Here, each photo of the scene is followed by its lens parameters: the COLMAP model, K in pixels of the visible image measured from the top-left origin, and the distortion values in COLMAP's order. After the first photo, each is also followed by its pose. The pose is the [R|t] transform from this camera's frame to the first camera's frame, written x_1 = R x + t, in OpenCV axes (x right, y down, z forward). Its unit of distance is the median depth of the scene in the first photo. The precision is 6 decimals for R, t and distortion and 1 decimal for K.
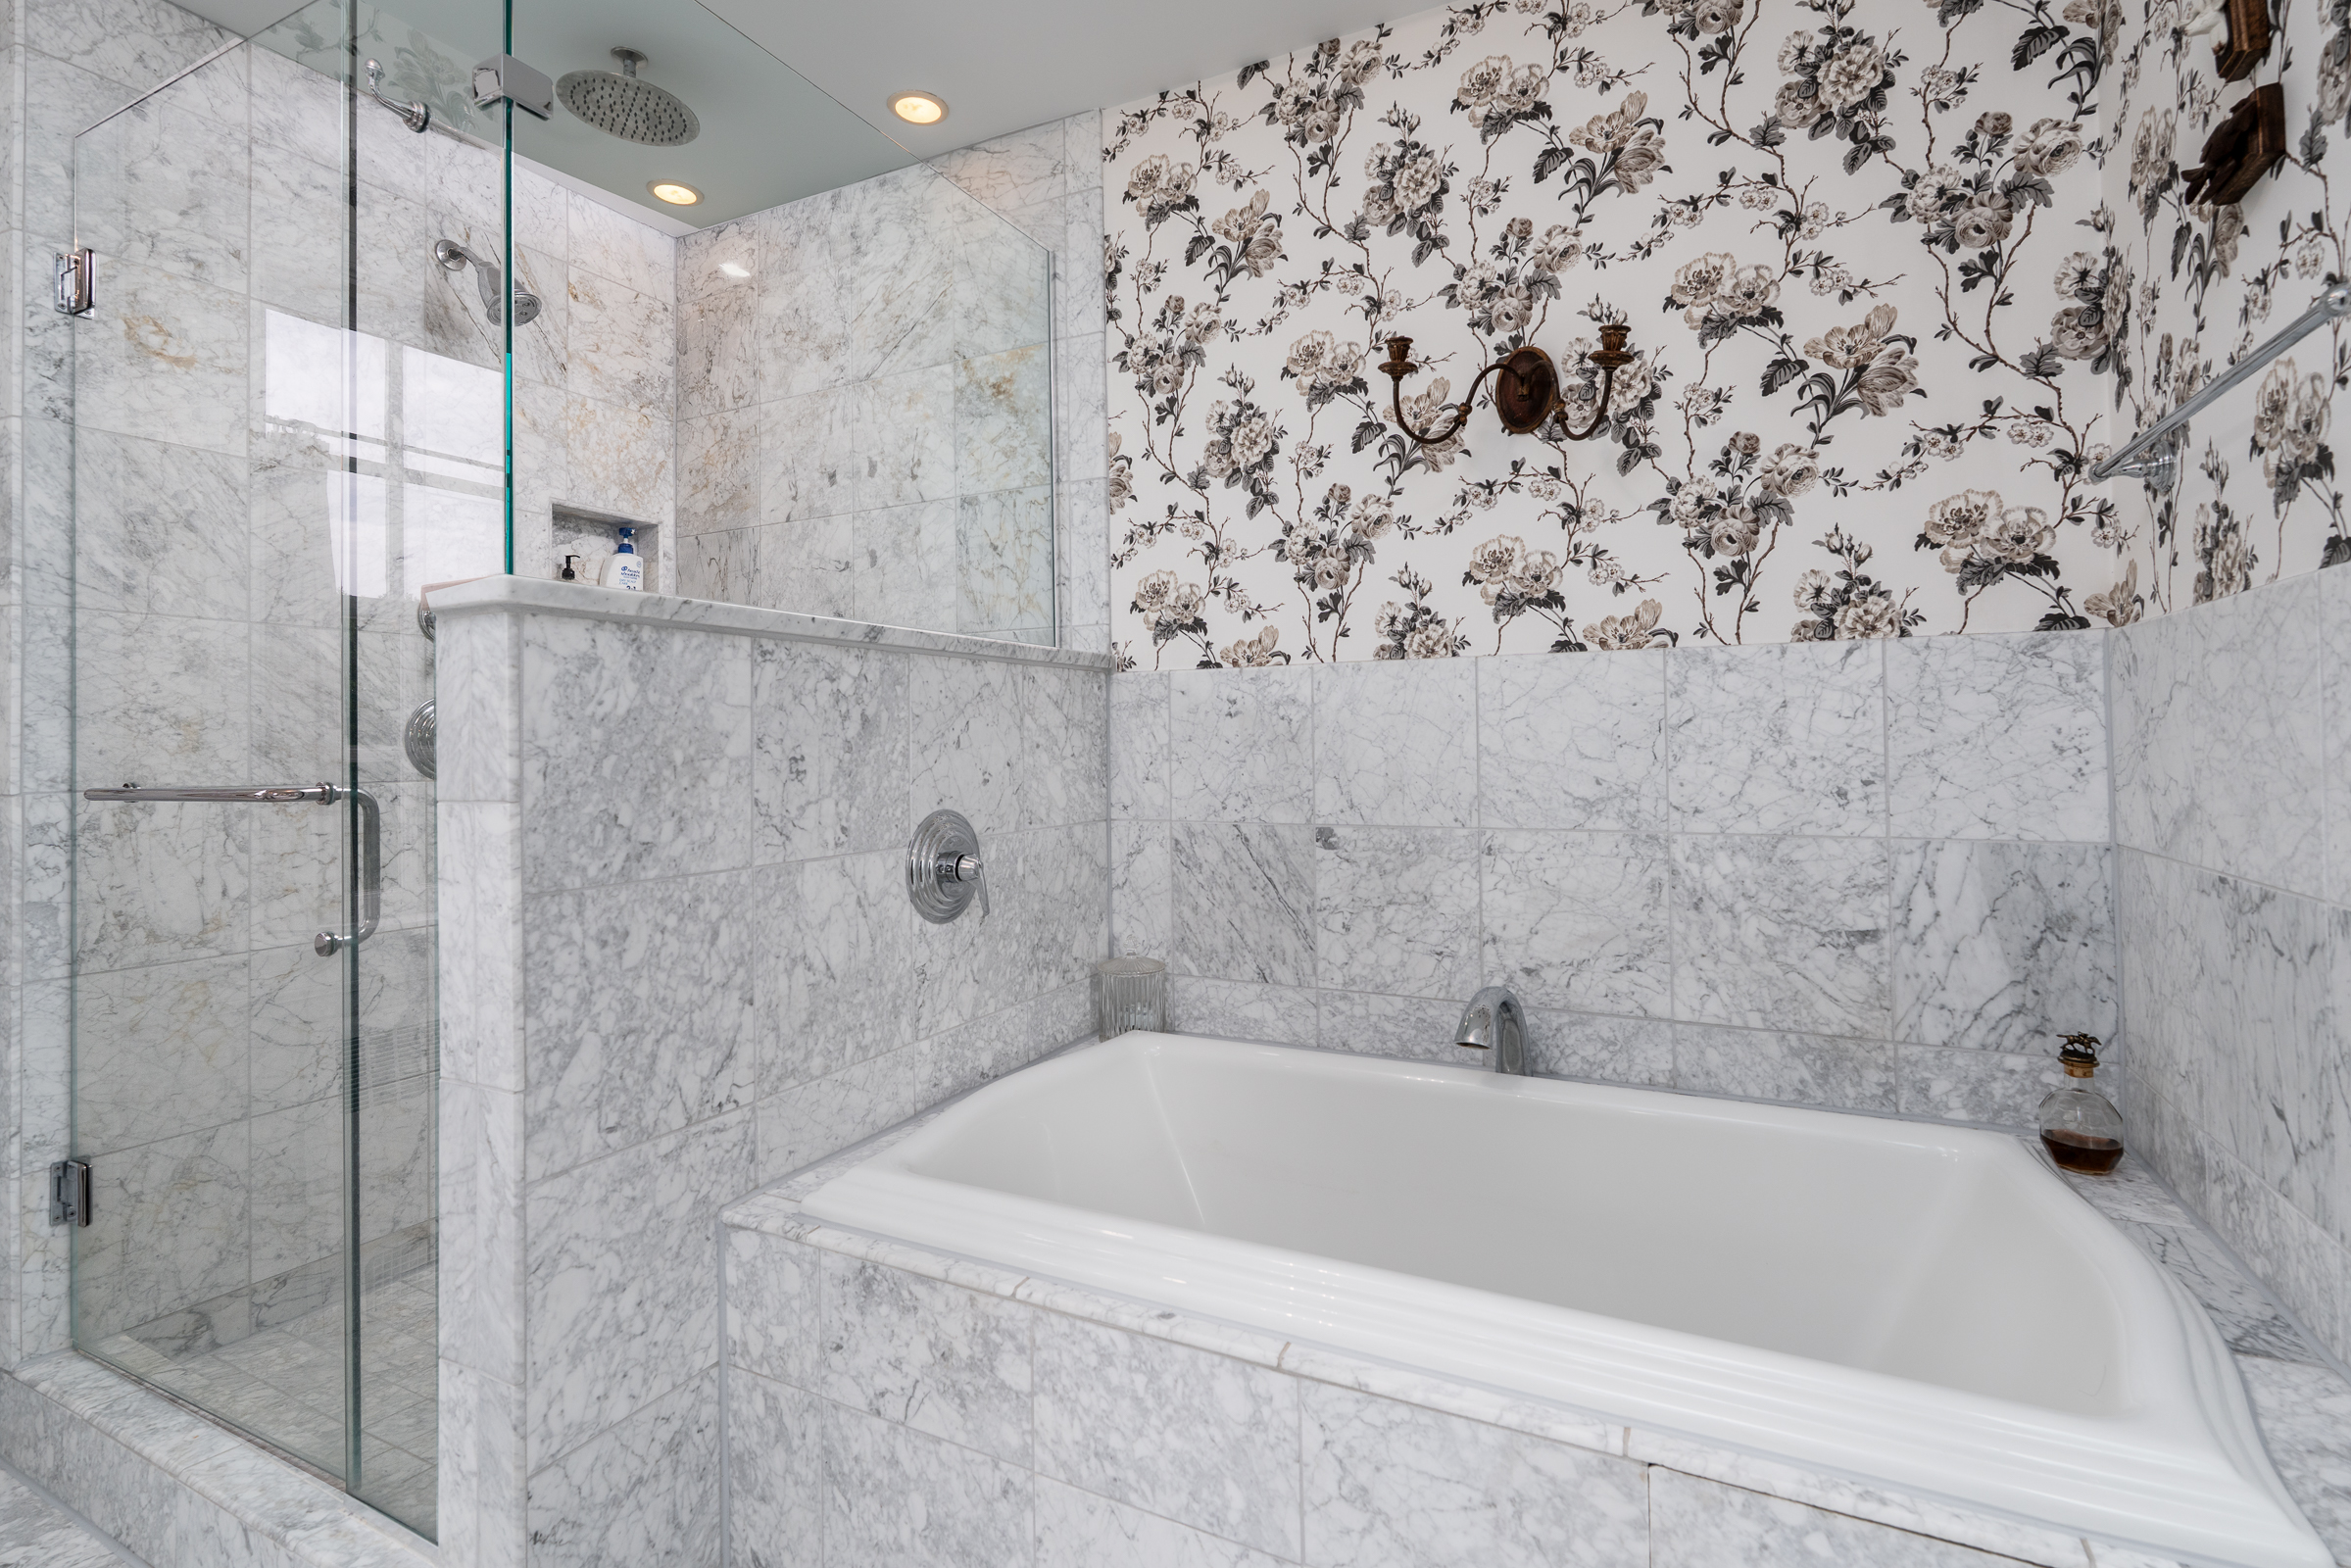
lens RADIAL K [[1109.5, 0, 1173.0], [0, 1109.5, 725.1], [0, 0, 1]] dist [-0.001933, -0.000861]
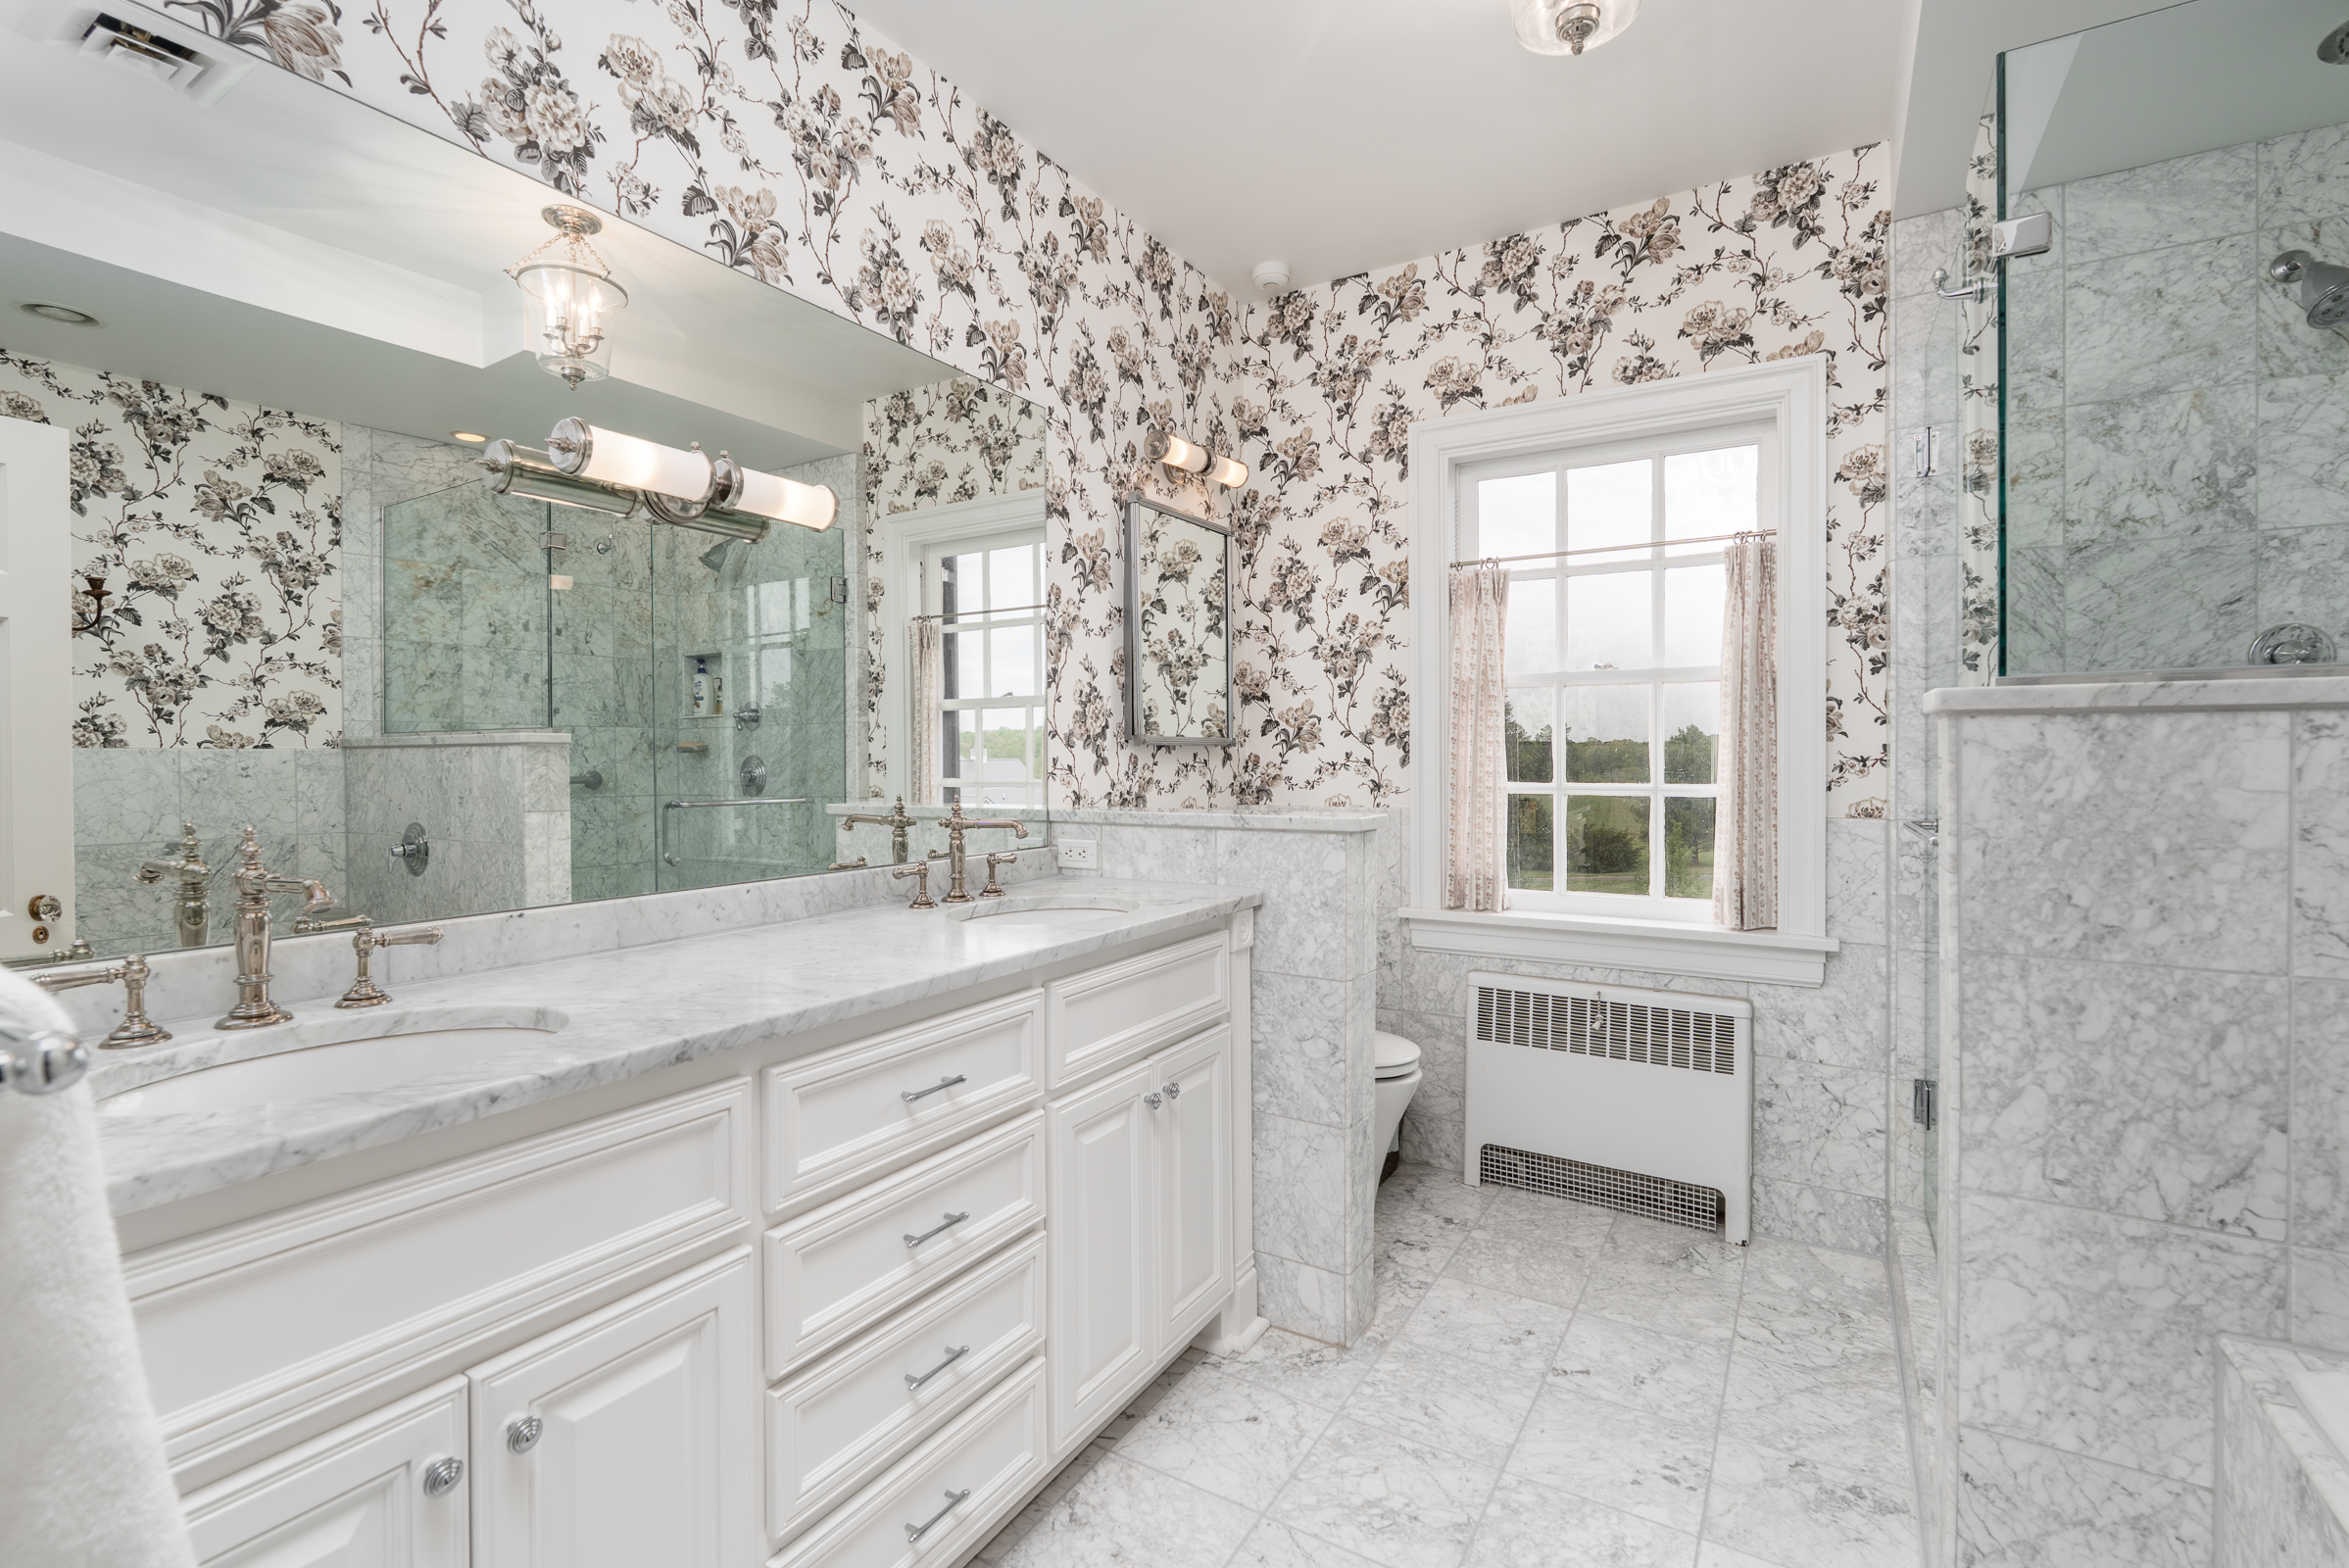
lens RADIAL K [[1053.3, 0, 1175.3], [0, 1053.3, 768.2], [0, 0, 1]] dist [-0.002237, -0.000300]
pose [[-0.074121, 0.026147, -0.996906, 0.558708], [0.023639, 0.999421, 0.024456, -0.084529], [0.996969, -0.021754, -0.074696, 0.213632]]
